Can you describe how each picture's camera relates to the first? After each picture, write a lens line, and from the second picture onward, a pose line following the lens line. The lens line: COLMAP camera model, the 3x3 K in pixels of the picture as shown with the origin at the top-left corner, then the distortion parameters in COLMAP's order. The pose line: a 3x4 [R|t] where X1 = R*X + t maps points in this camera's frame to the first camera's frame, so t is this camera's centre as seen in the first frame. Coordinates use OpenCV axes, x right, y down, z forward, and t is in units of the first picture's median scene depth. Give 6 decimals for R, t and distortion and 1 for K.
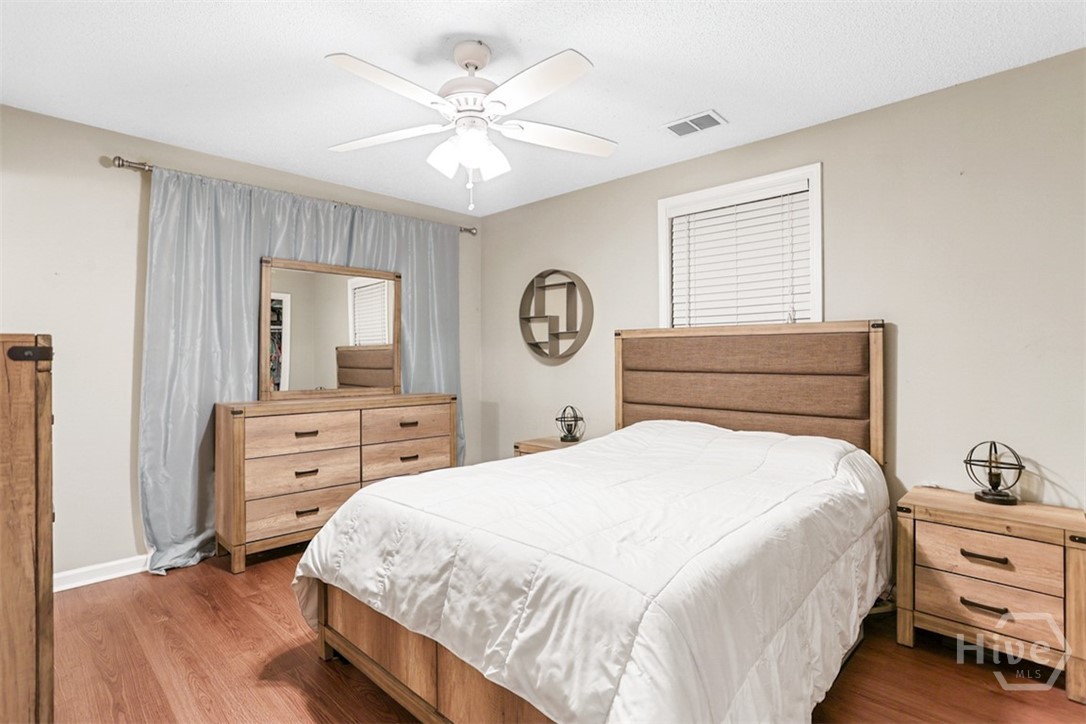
lens RADIAL K [[550.0, 0, 543.0], [0, 550.0, 362.0], [0, 0, 1]] dist [-0.044694, 0.029553]
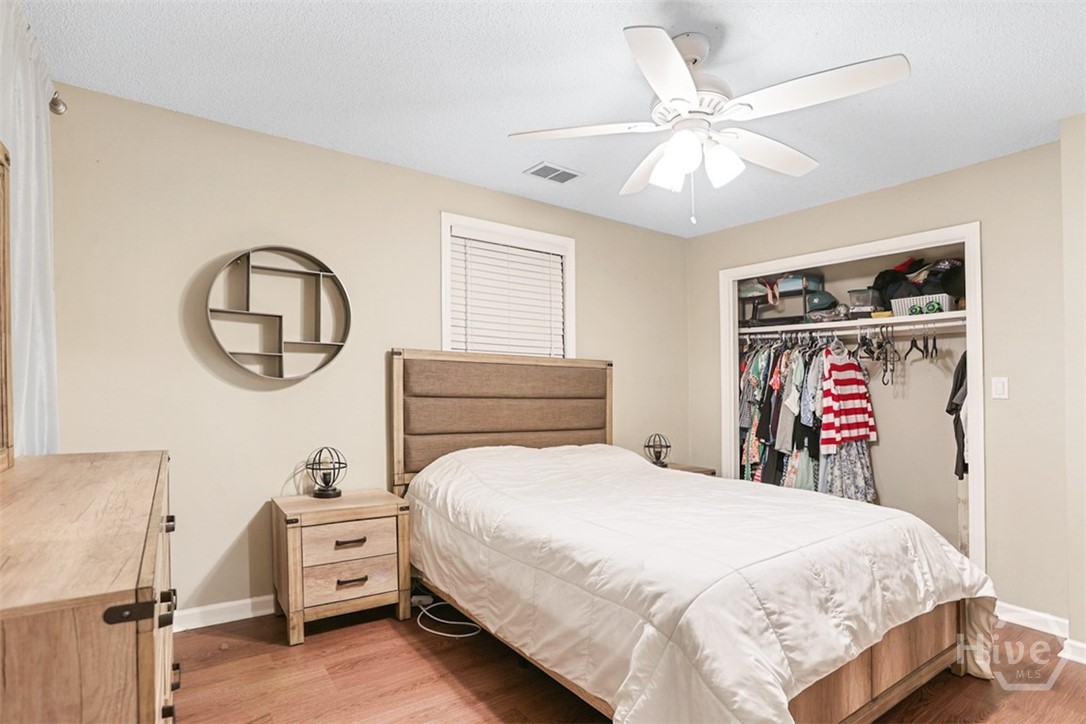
lens RADIAL K [[543.9, 0, 543.0], [0, 543.9, 362.0], [0, 0, 1]] dist [-0.053407, 0.028721]
pose [[0.176139, 0.047935, 0.983197, -0.682620], [-0.014096, 0.998834, -0.046172, -0.002702], [-0.984264, -0.005726, 0.176610, 0.704023]]
